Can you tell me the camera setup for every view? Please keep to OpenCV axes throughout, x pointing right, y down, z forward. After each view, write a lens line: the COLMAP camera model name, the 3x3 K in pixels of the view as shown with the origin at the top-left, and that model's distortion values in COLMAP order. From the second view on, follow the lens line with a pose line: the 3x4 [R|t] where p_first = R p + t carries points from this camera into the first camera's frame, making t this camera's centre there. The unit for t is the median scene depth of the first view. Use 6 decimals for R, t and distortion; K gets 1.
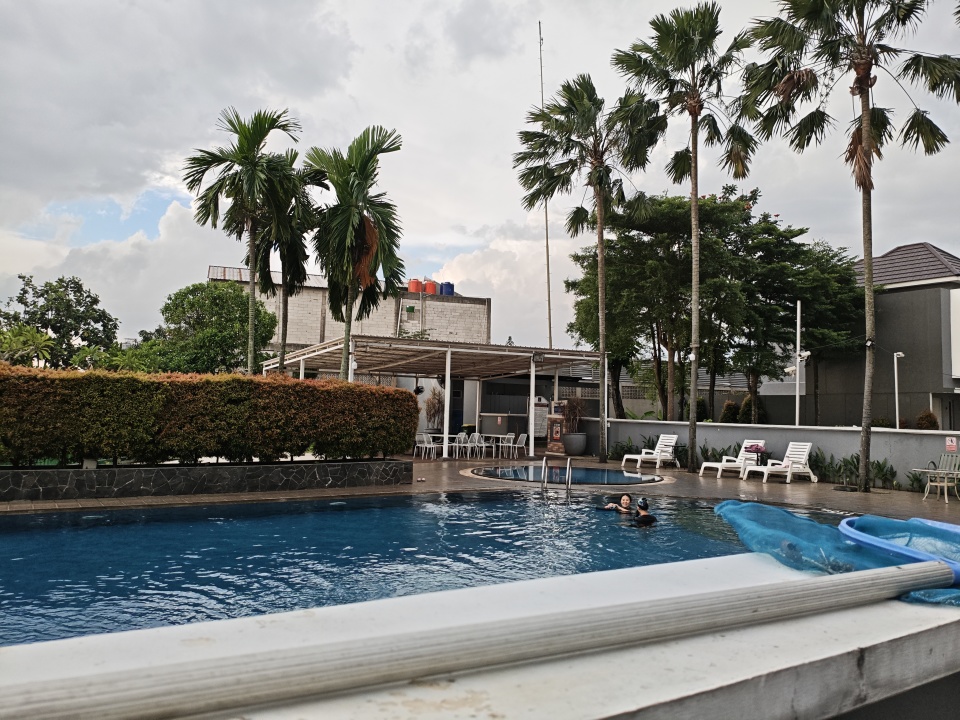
lens RADIAL K [[731.9, 0, 480.4], [0, 731.9, 358.8], [0, 0, 1]] dist [-0.033174, -0.004831]
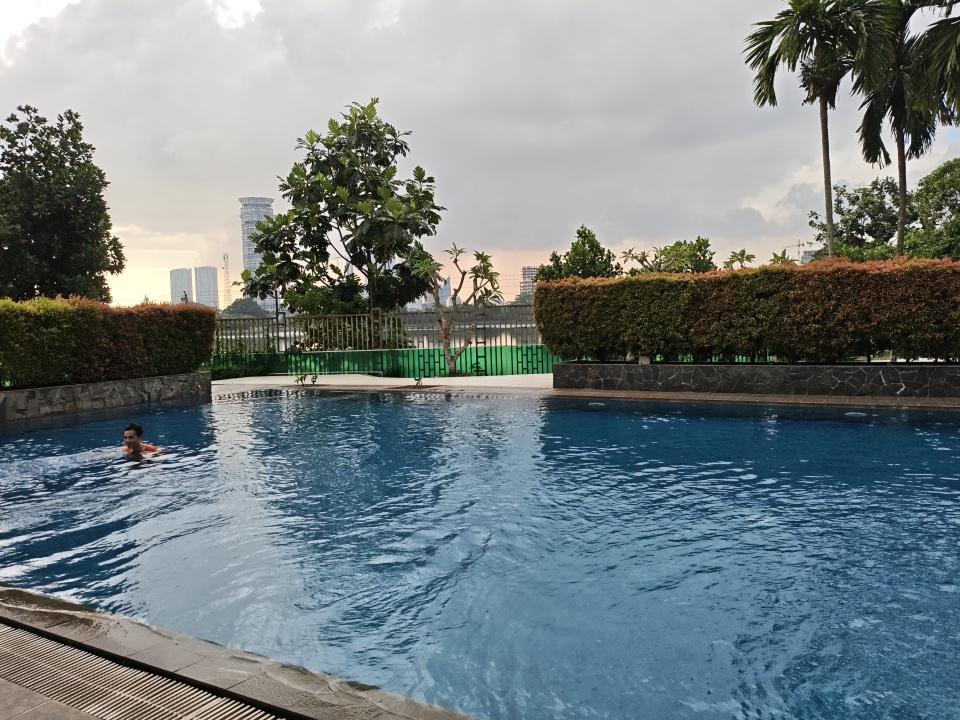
lens RADIAL K [[731.9, 0, 480.2], [0, 731.9, 362.4], [0, 0, 1]] dist [-0.033174, -0.004831]
pose [[0.412325, 0.019647, -0.910825, 0.349975], [0.101679, 0.992529, 0.067439, 0.044568], [0.905345, -0.120418, 0.407247, 0.296482]]
